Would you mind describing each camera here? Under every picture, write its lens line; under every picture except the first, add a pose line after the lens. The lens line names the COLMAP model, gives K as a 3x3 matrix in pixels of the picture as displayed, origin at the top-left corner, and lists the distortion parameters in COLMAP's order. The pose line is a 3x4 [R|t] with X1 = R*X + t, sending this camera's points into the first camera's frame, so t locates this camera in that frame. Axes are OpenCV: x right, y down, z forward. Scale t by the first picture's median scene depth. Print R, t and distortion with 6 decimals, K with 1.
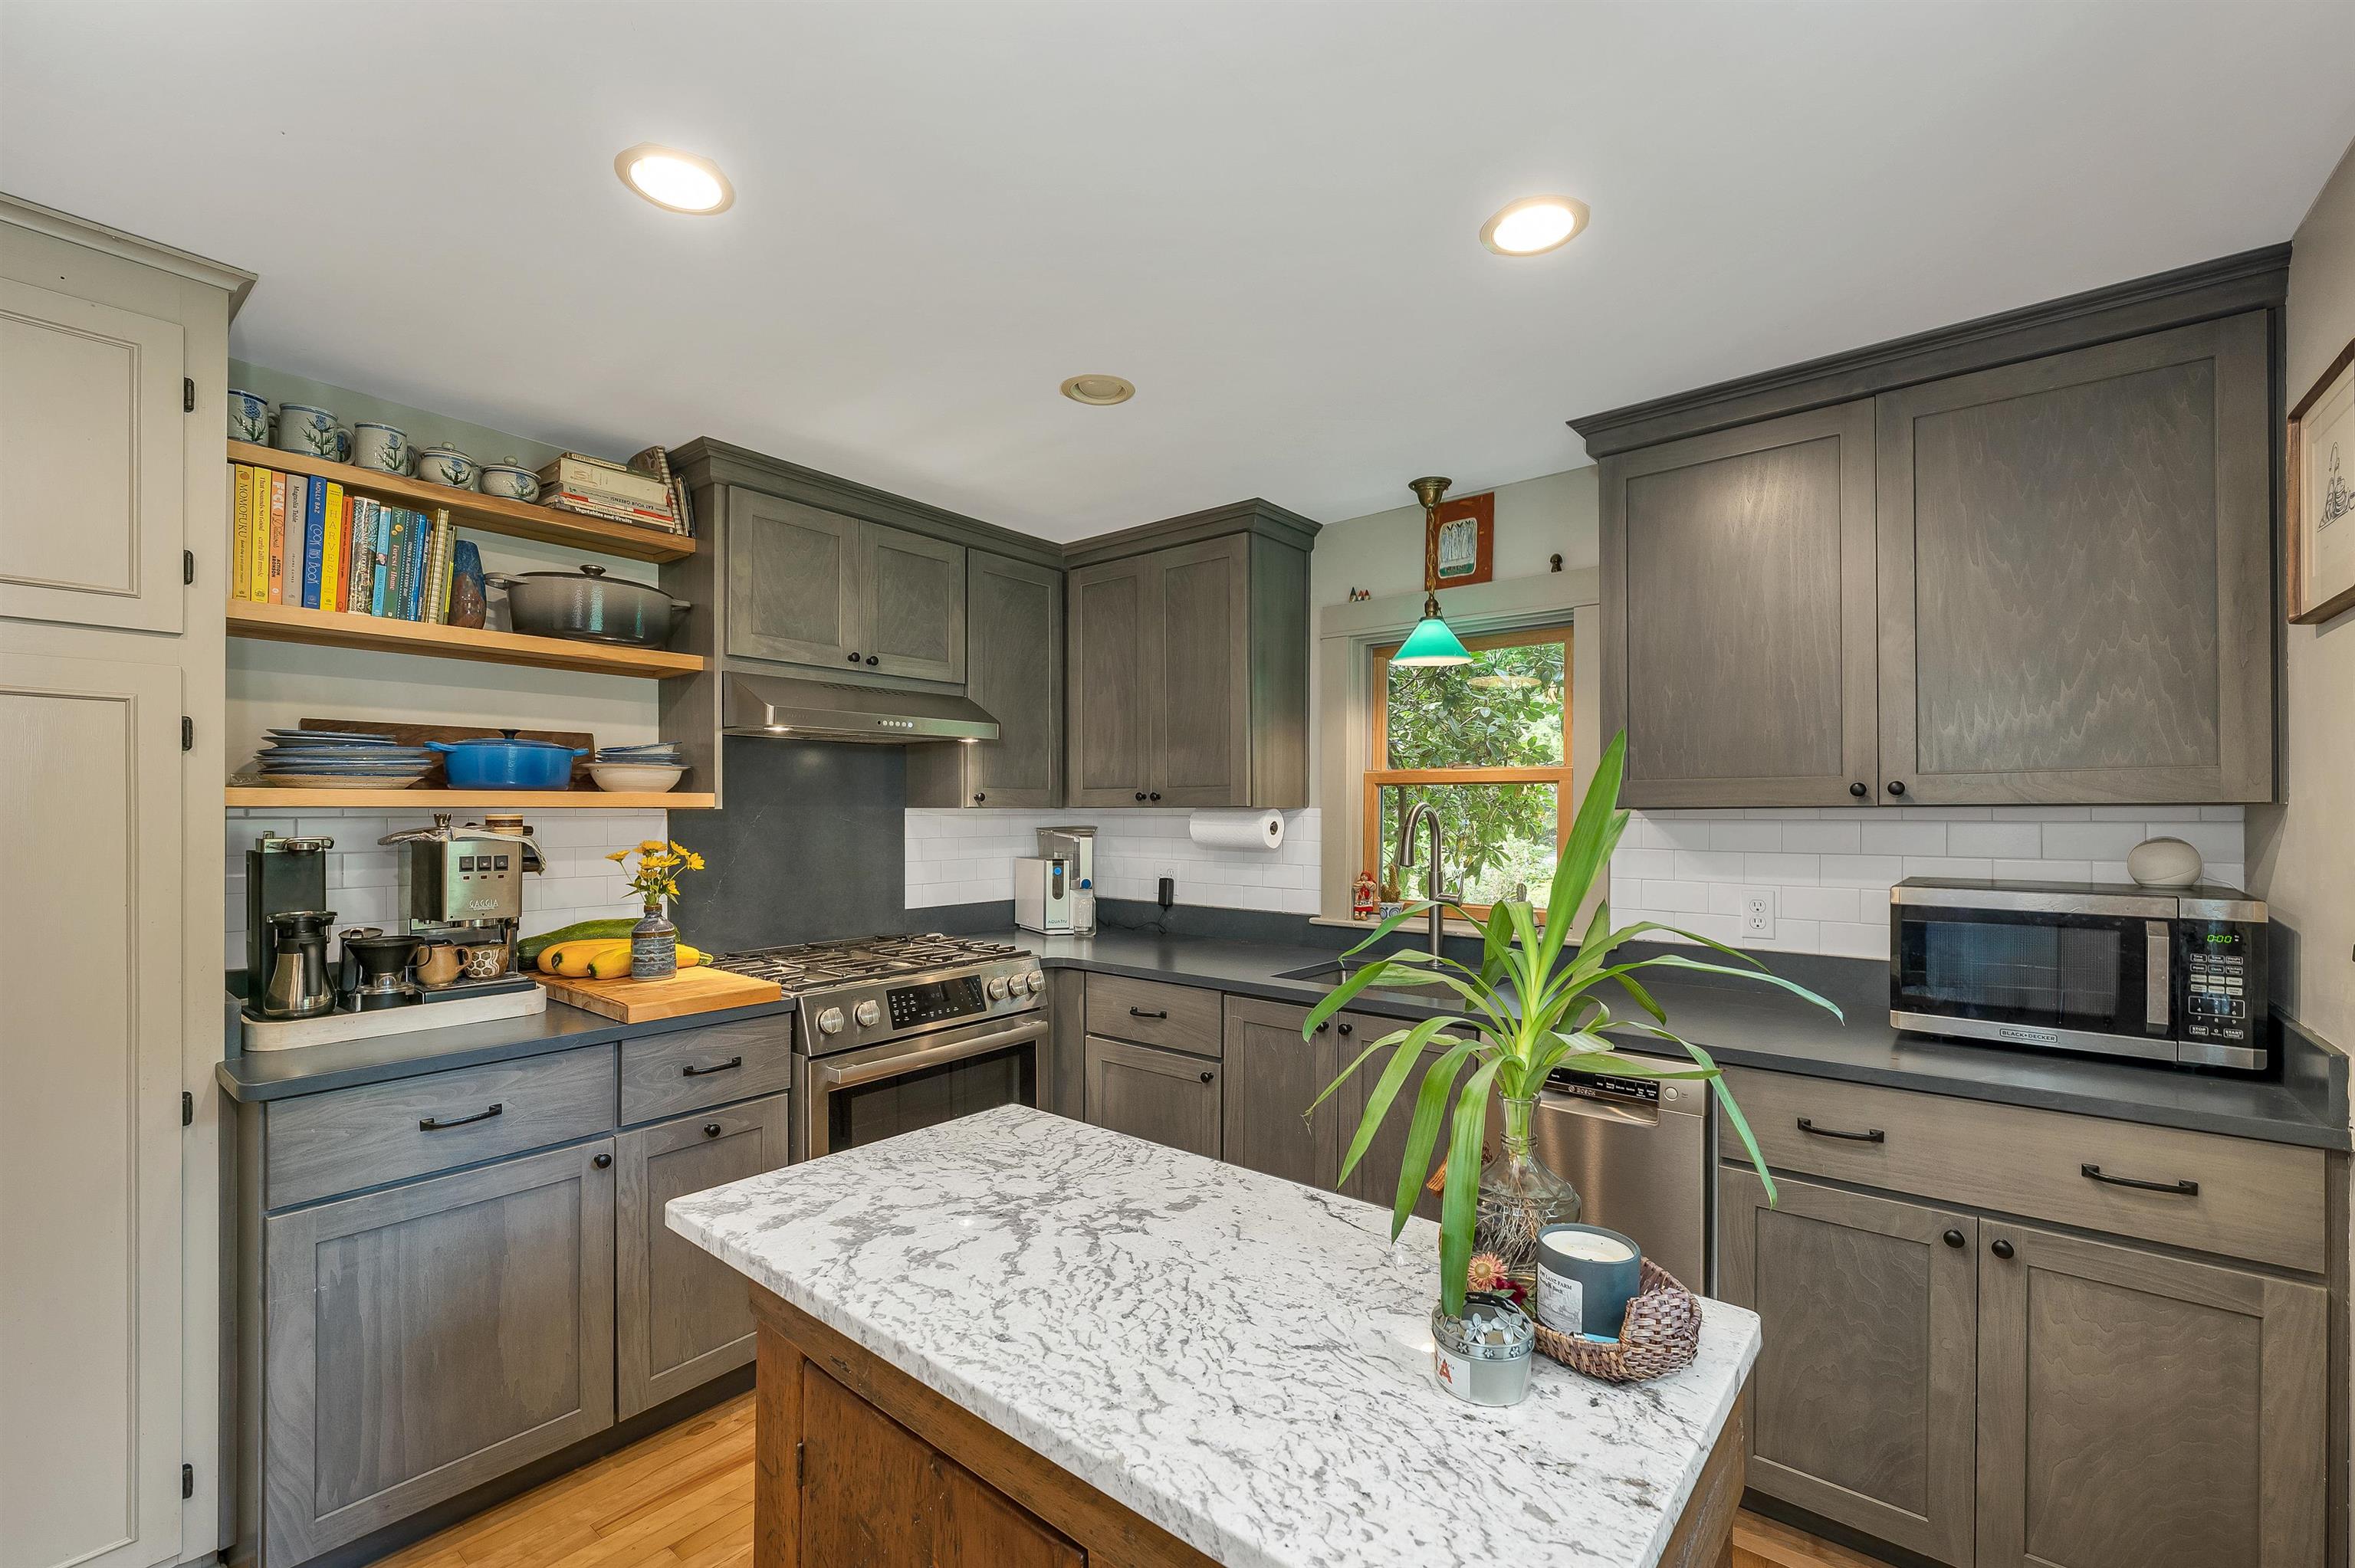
lens RADIAL K [[988.7, 0, 1184.3], [0, 988.7, 812.0], [0, 0, 1]] dist [-0.001139, -0.000231]
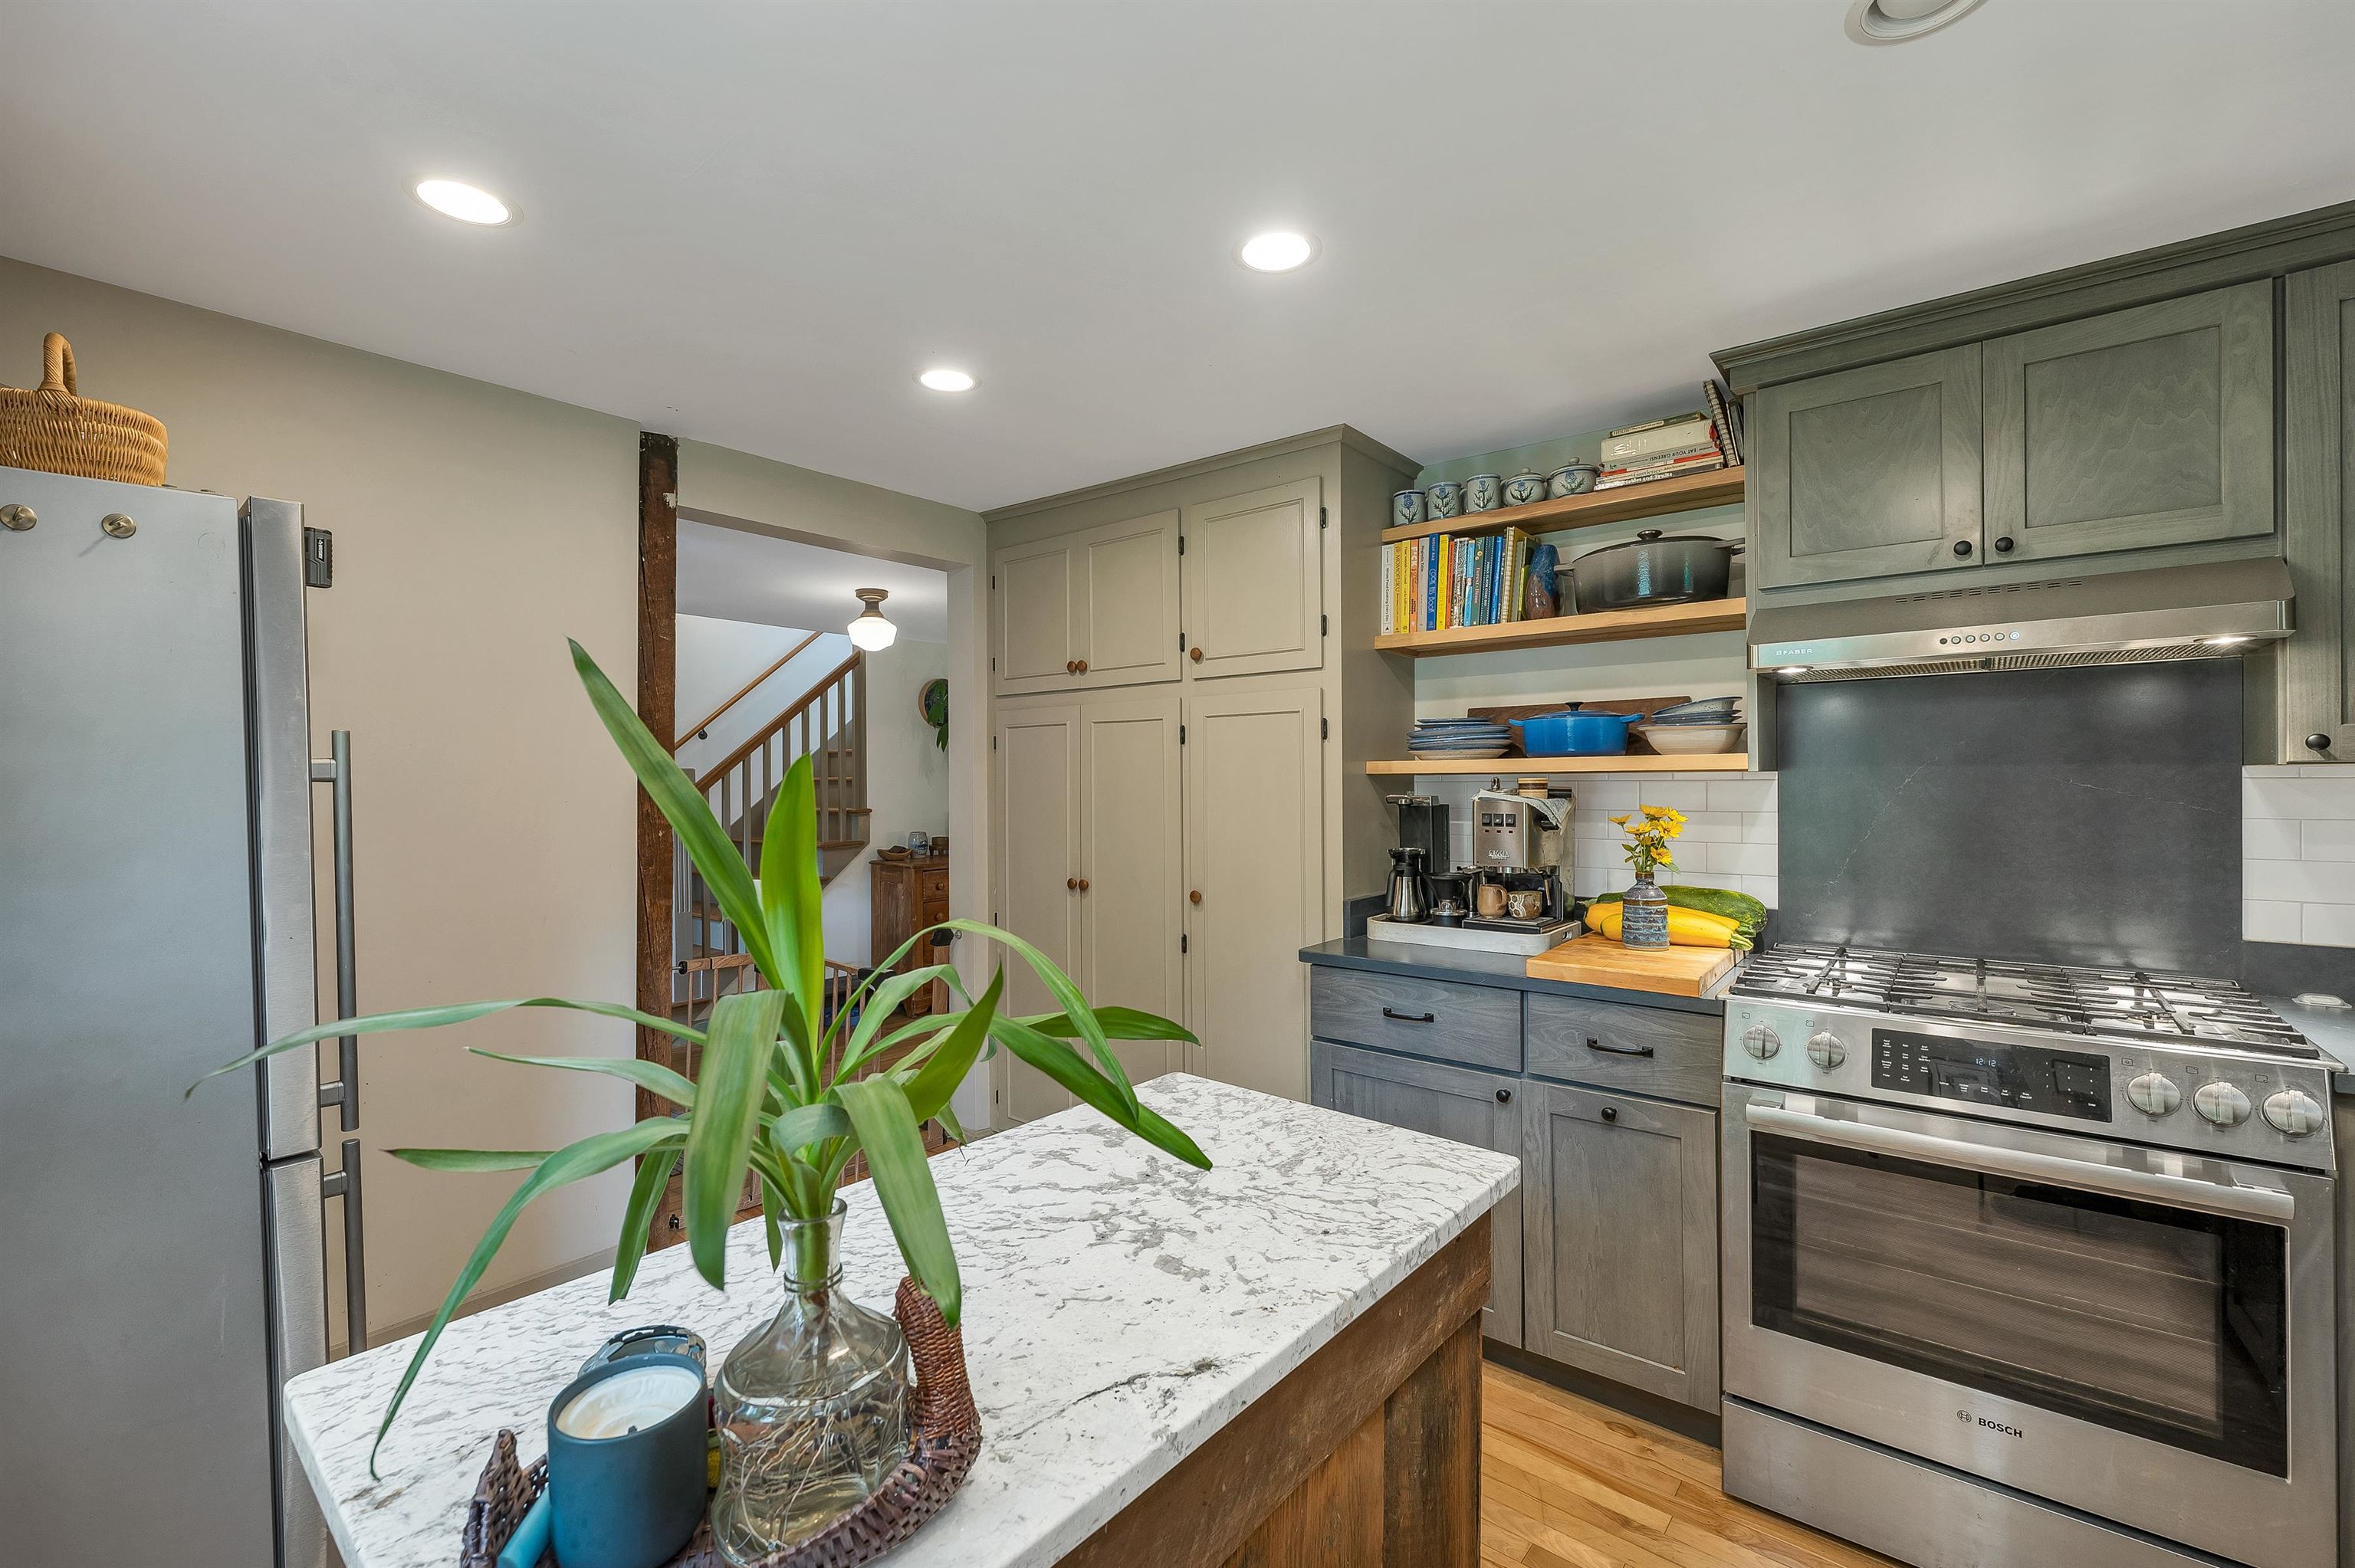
lens RADIAL K [[991.0, 0, 1171.2], [0, 991.0, 781.5], [0, 0, 1]] dist [-0.002975, -0.000361]
pose [[-0.009320, -0.002233, -0.999954, 0.490536], [0.003652, 0.999991, -0.002267, 0.007403], [0.999950, -0.003673, -0.009311, 0.623370]]
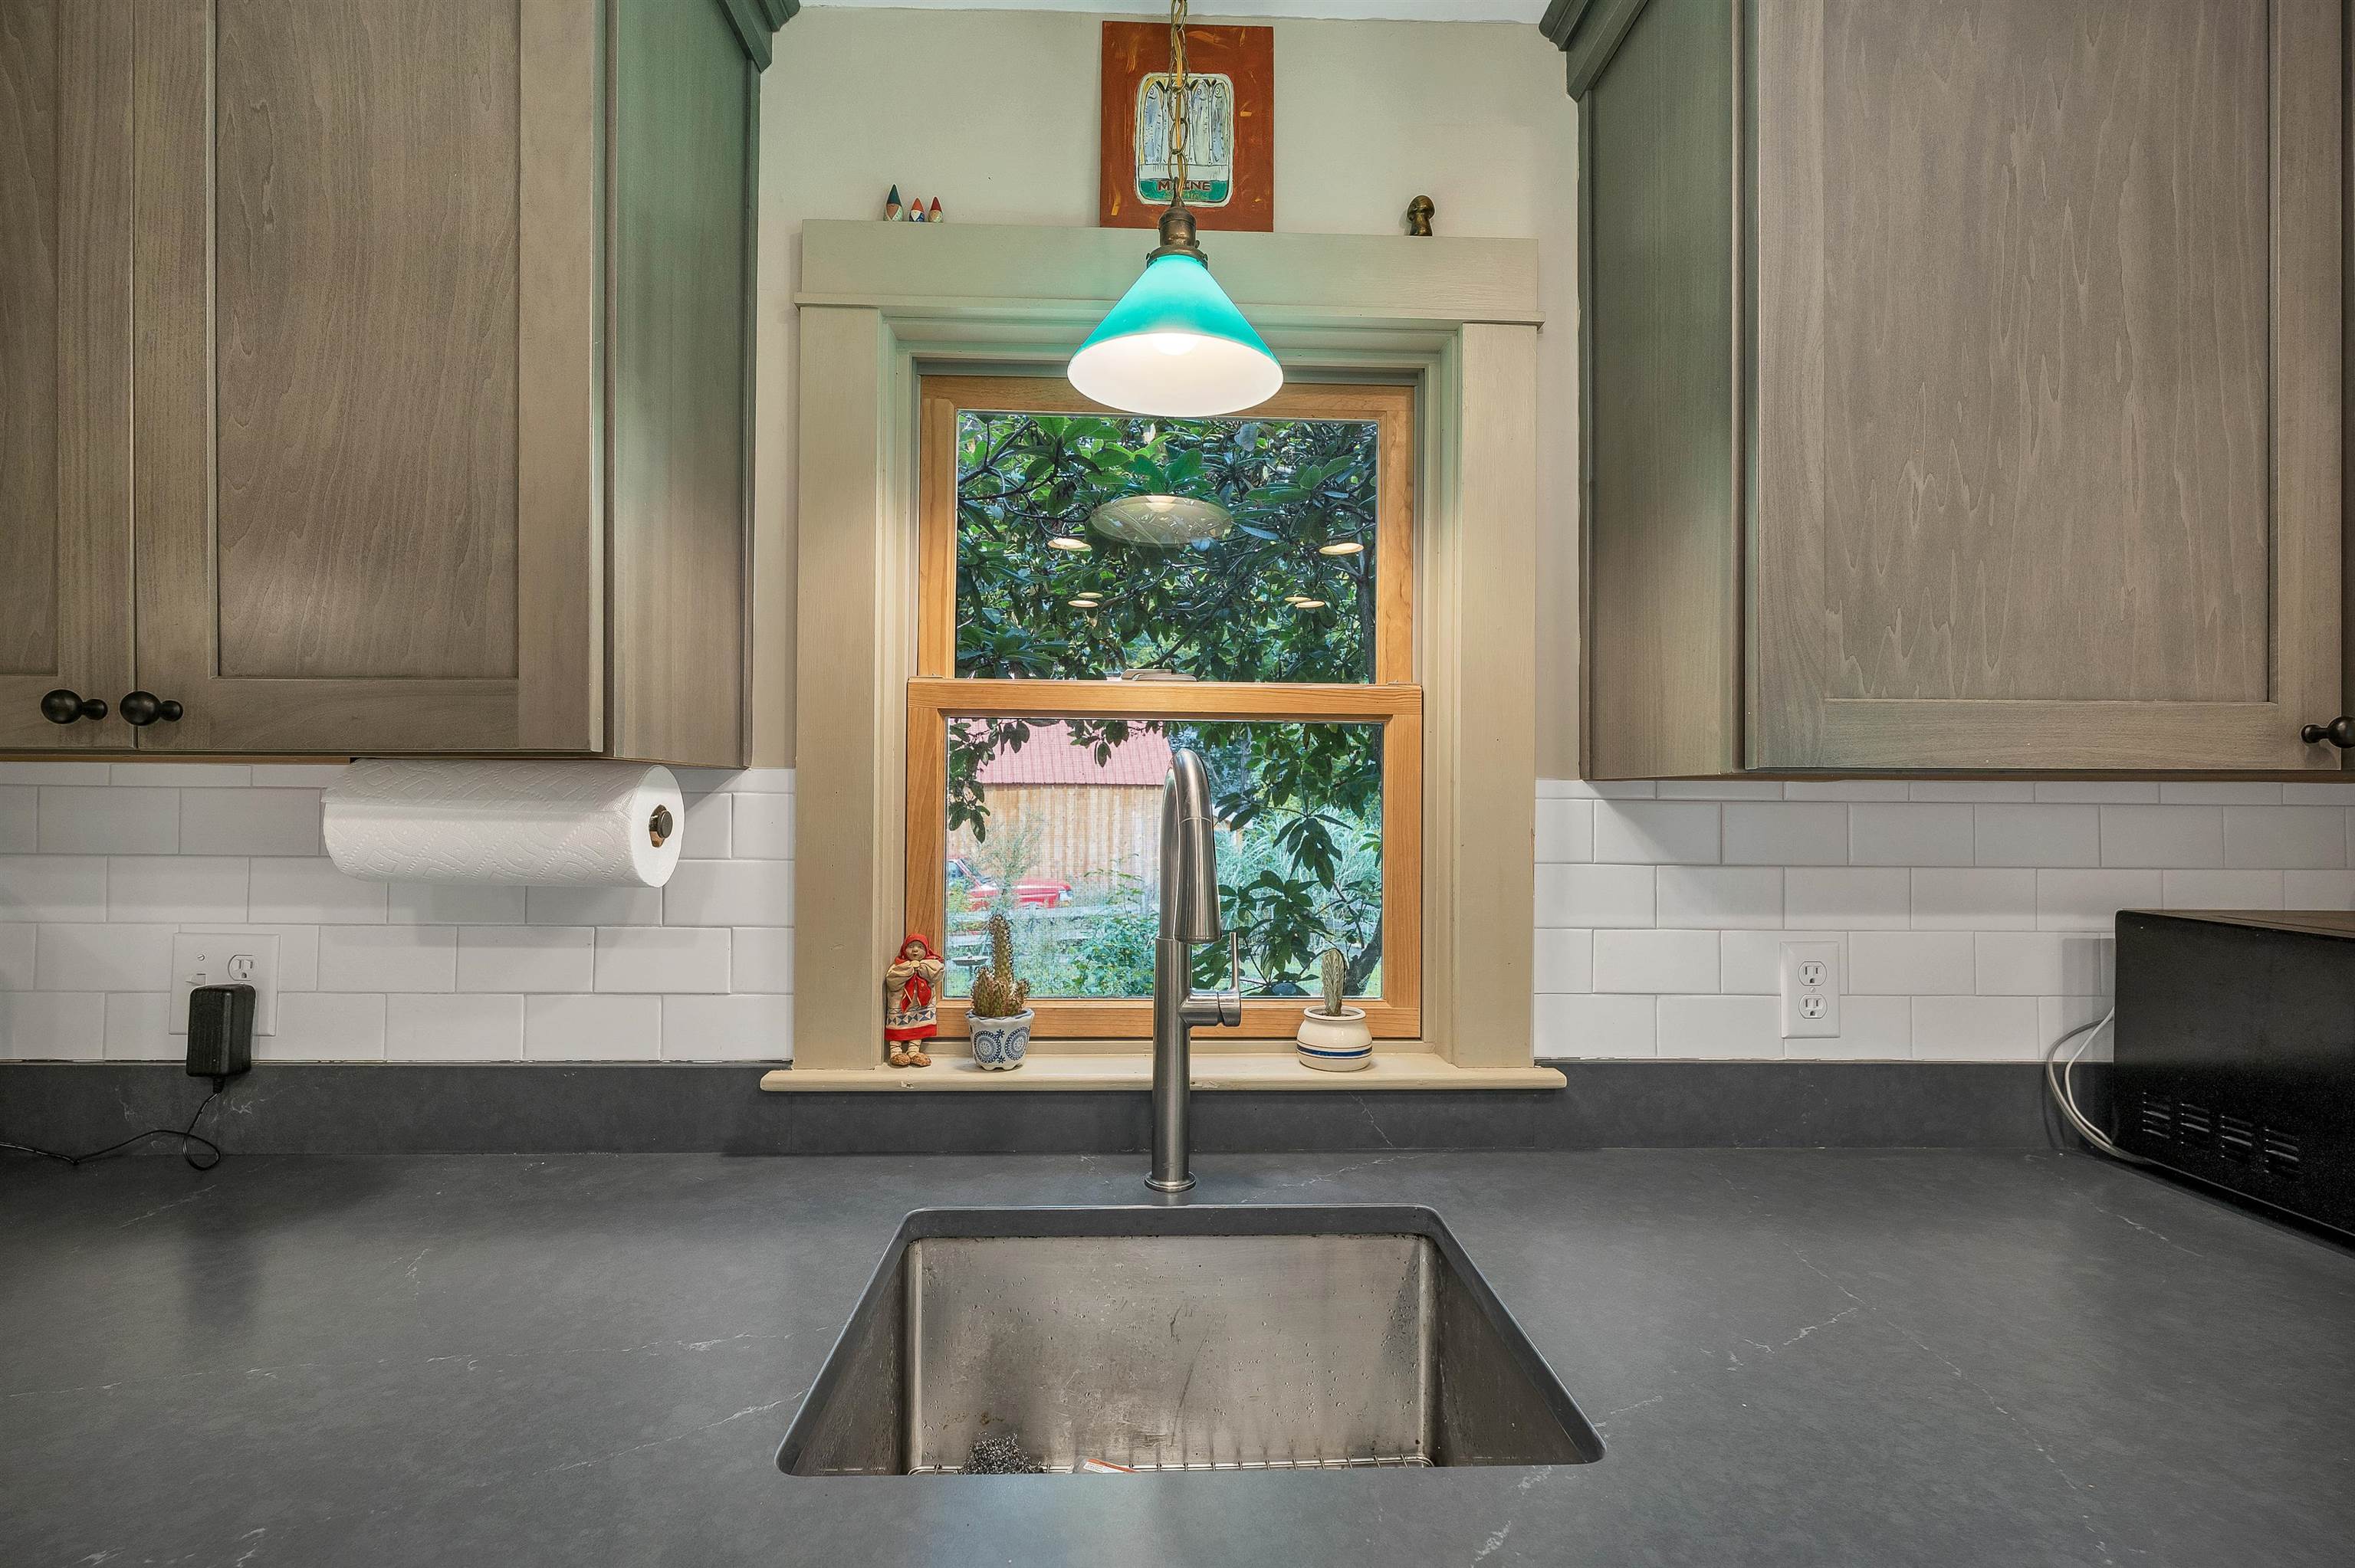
lens RADIAL K [[1010.4, 0, 1169.2], [0, 1010.4, 795.1], [0, 0, 1]] dist [-0.001630, -0.000378]
pose [[0.755874, 0.005340, 0.654696, -0.001647], [-0.005846, 0.999982, -0.001407, 0.008471], [-0.654691, -0.002764, 0.755891, 0.978893]]
